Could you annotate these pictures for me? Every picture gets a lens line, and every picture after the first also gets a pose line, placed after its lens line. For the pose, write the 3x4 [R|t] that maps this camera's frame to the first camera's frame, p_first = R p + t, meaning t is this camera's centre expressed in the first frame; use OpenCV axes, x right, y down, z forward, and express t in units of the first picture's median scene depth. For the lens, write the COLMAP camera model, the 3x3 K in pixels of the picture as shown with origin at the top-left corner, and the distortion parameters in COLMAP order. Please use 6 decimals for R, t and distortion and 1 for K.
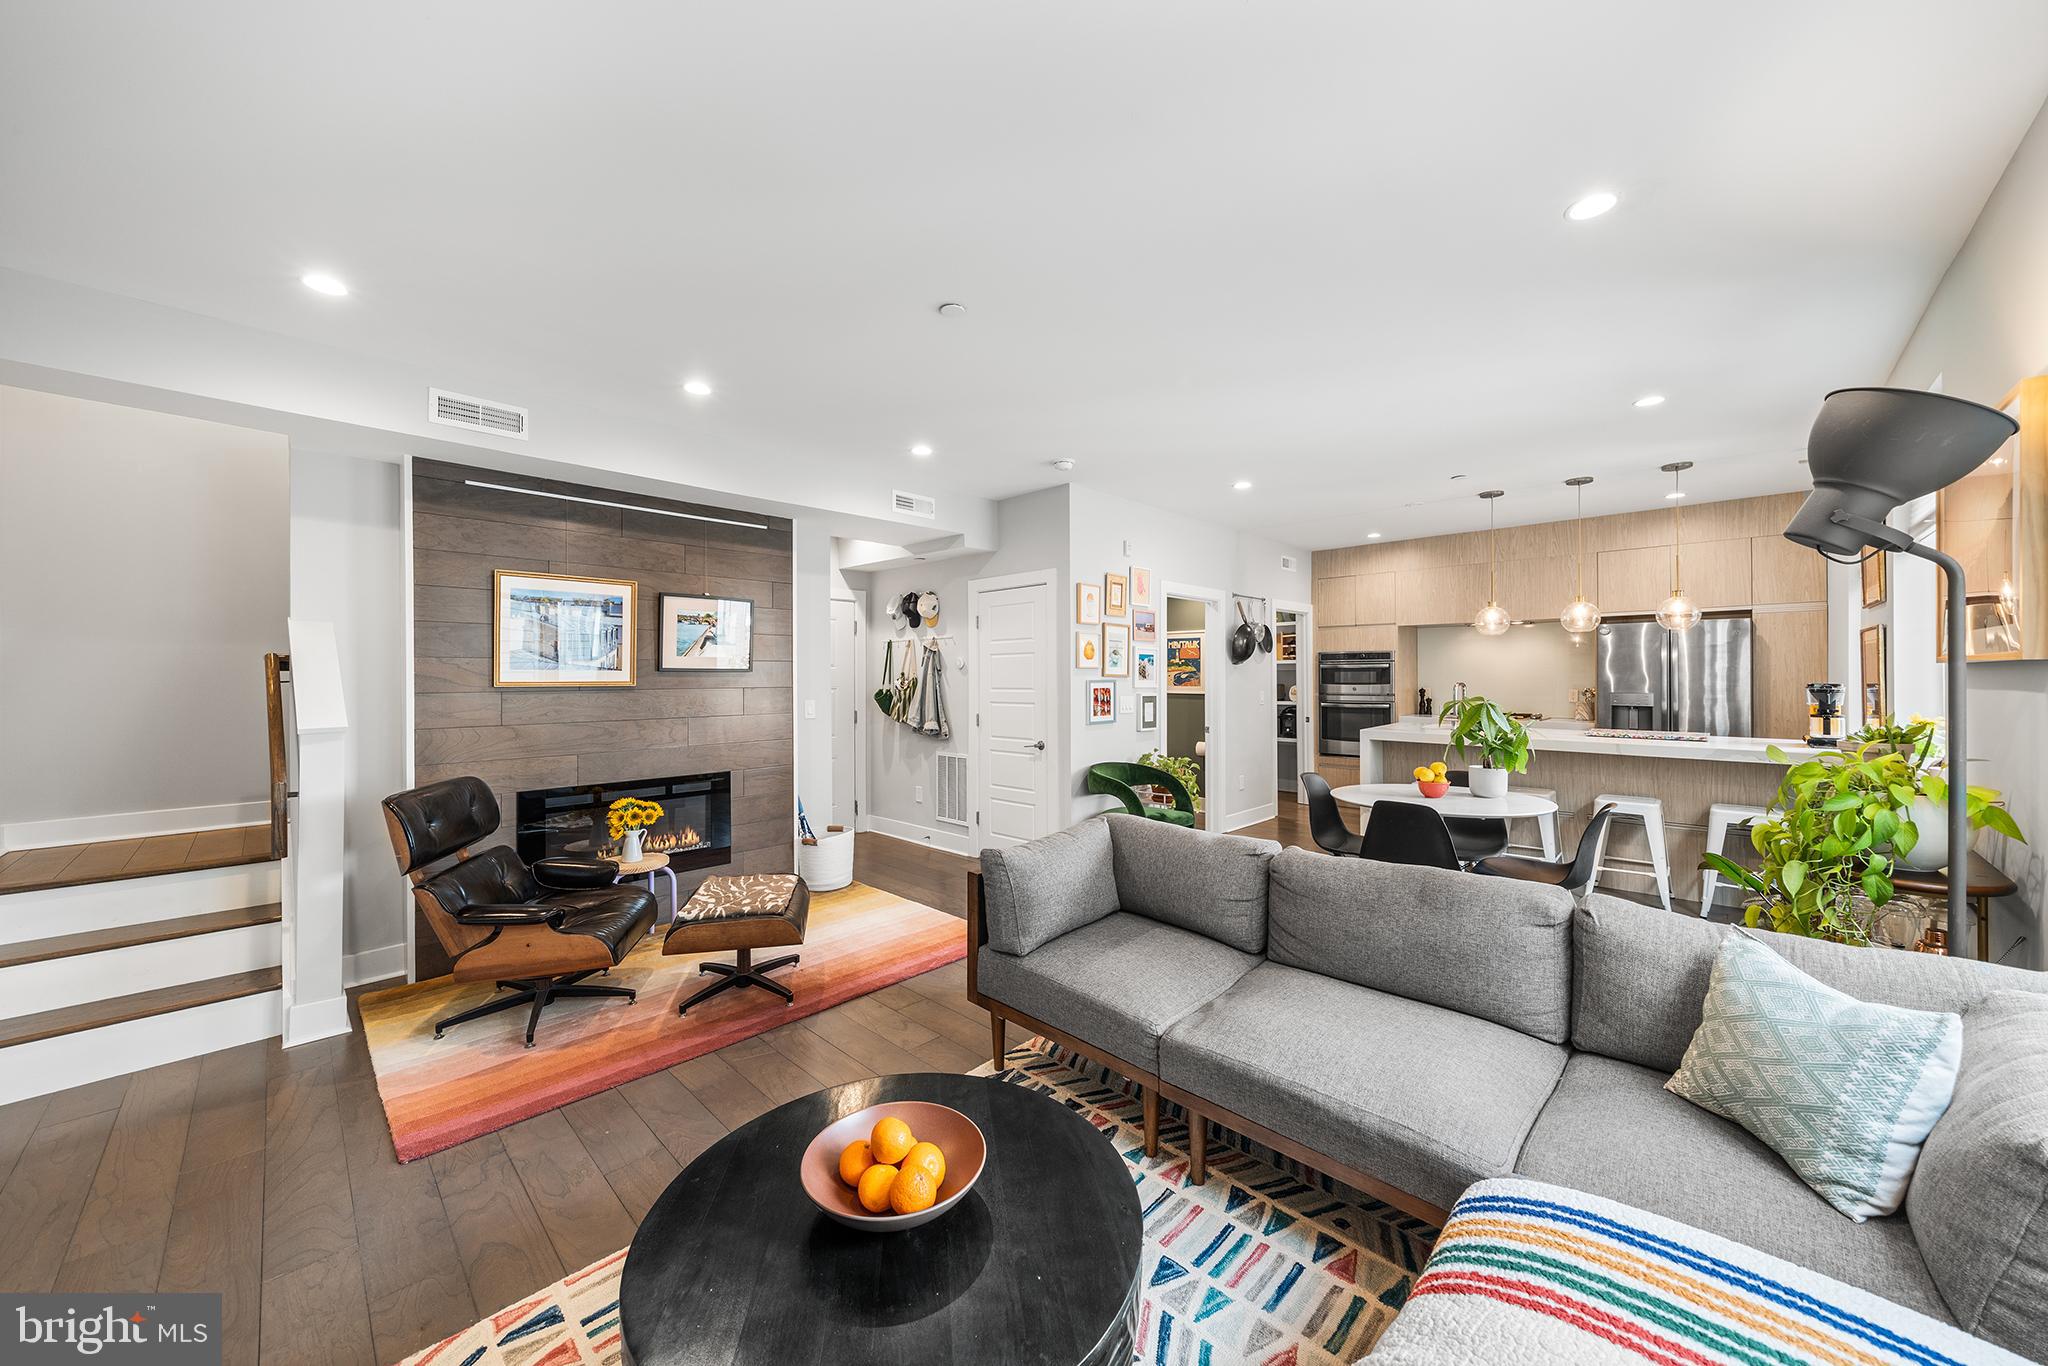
lens RADIAL K [[709.1, 0, 1031.0], [0, 709.1, 678.3], [0, 0, 1]] dist [-0.003125, 0.000030]
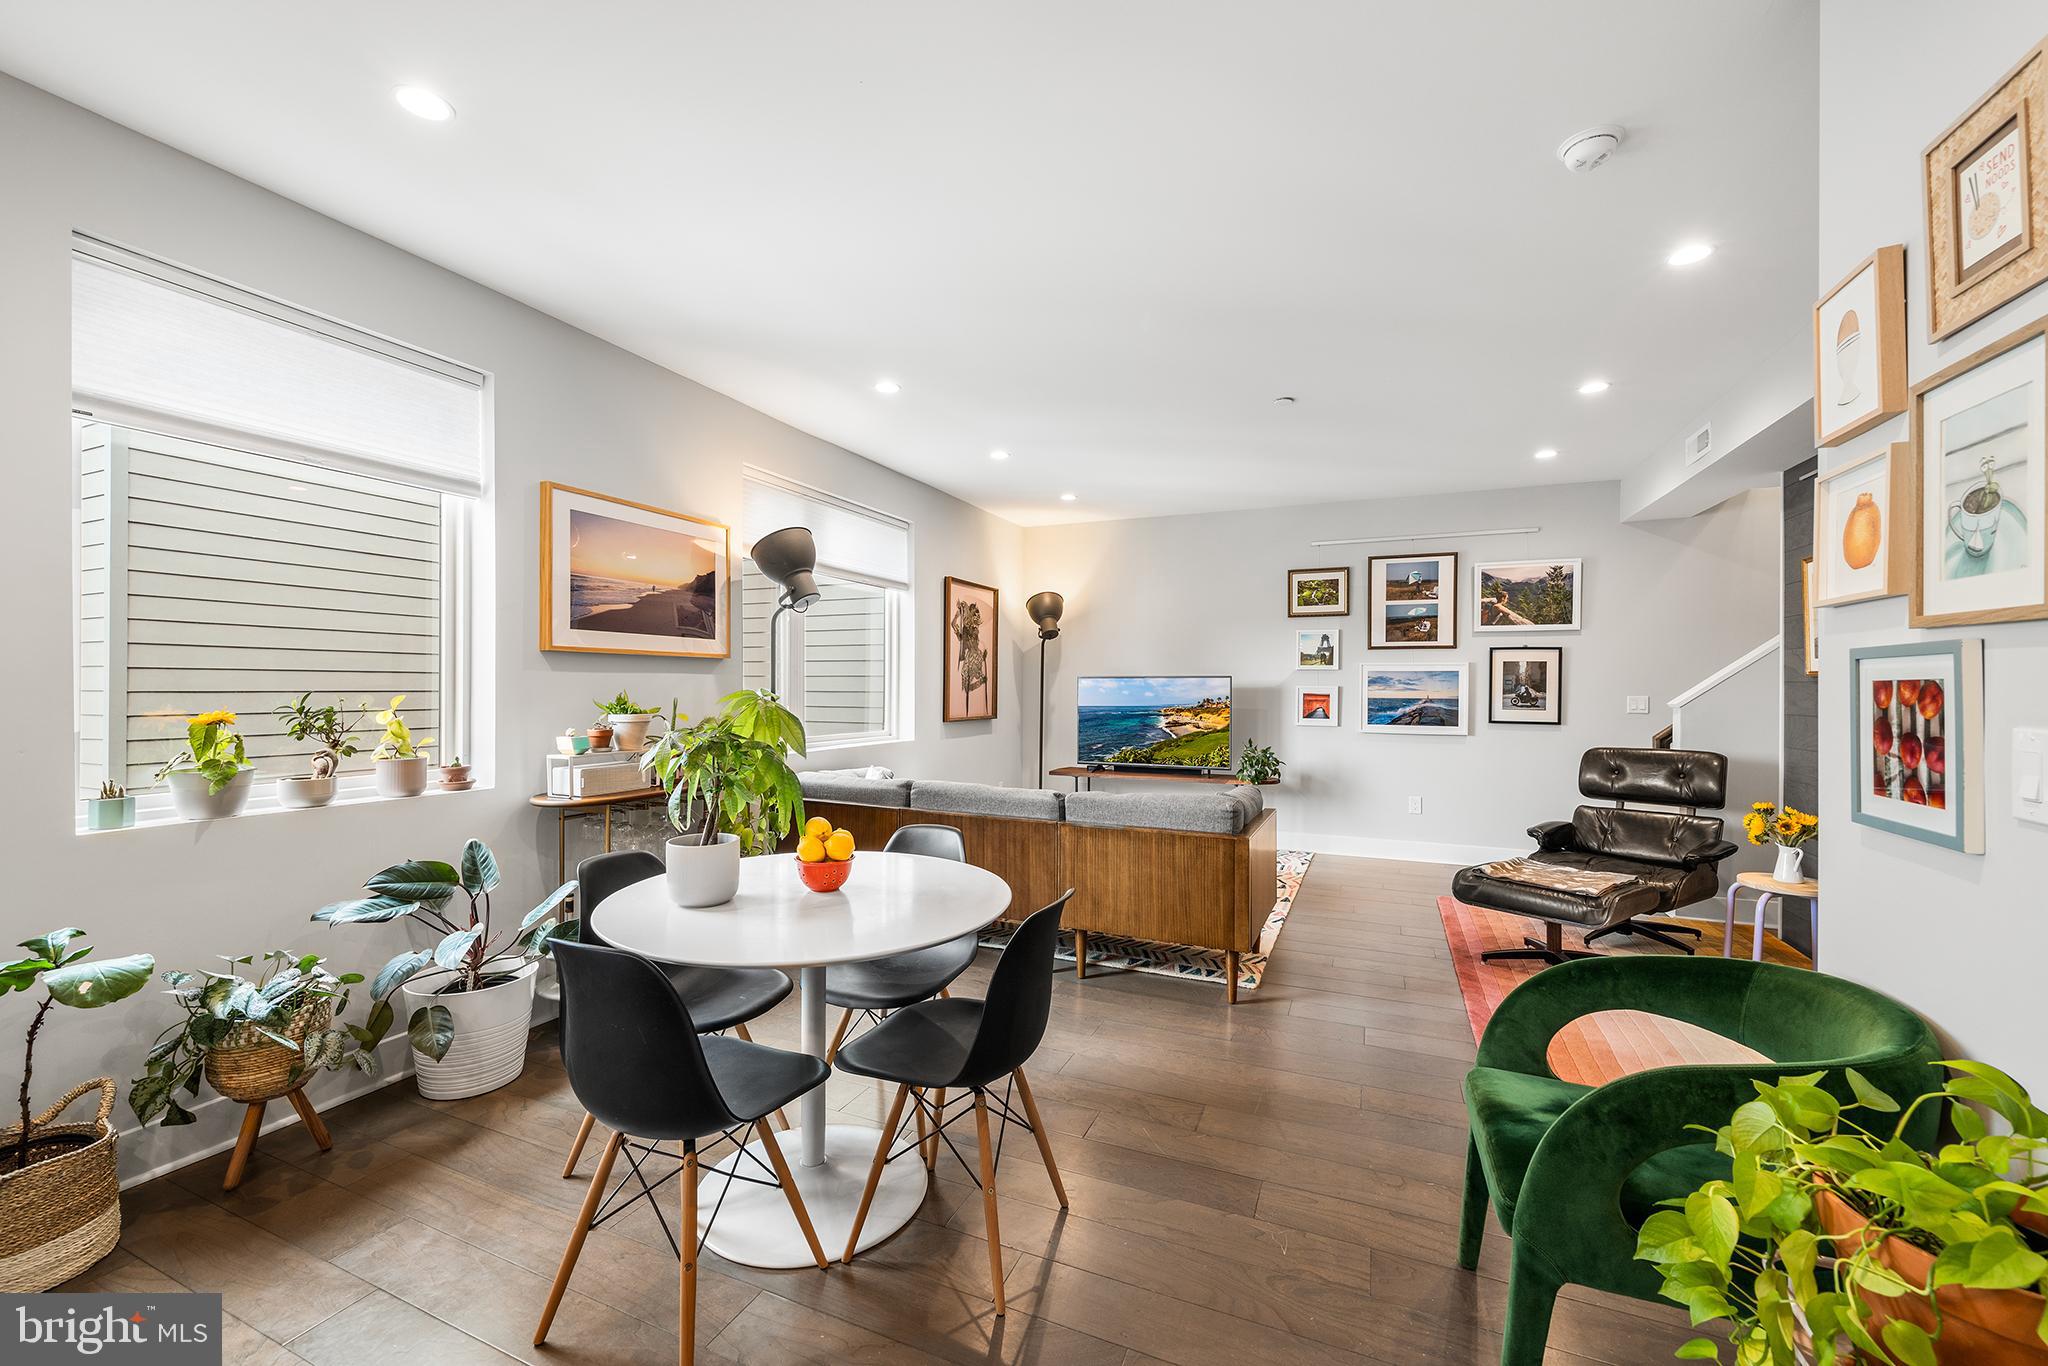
lens RADIAL K [[811.0, 0, 1016.3], [0, 811.0, 686.1], [0, 0, 1]] dist [-0.002309, -0.000250]
pose [[-0.942244, 0.000944, -0.334925, 0.463770], [-0.000066, 0.999995, 0.003005, 0.015531], [0.334926, 0.002853, -0.942240, 1.172394]]
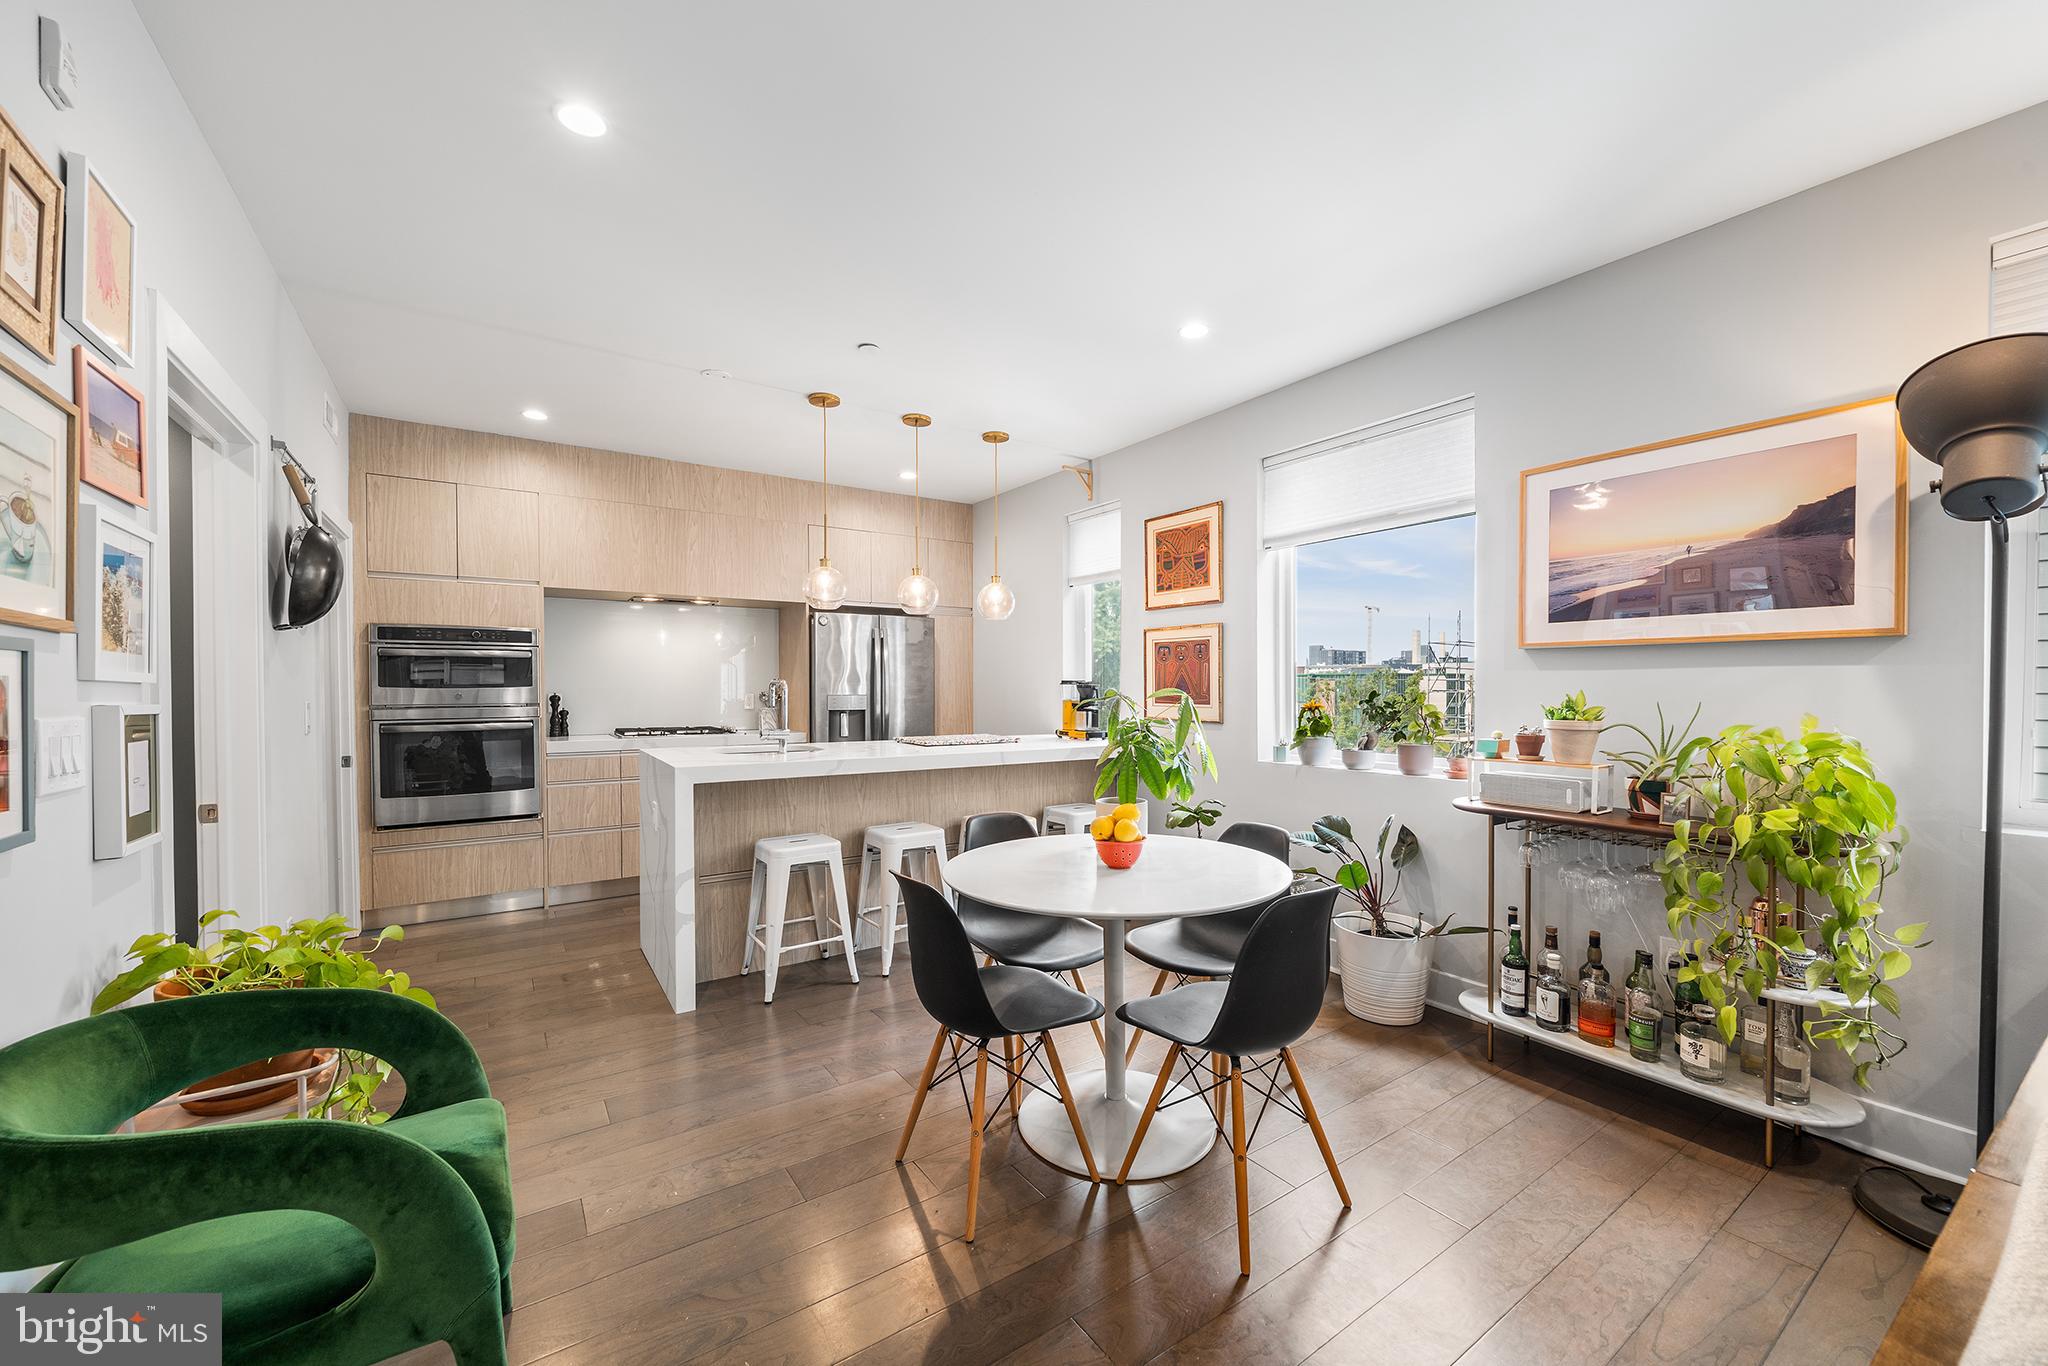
lens RADIAL K [[755.1, 0, 1013.6], [0, 755.1, 704.6], [0, 0, 1]] dist [-0.002300, -0.000476]
pose [[0.198540, -0.019785, 0.979893, -0.029345], [0.003897, 0.999804, 0.019398, 0.019021], [-0.980085, -0.000032, 0.198579, 0.715819]]
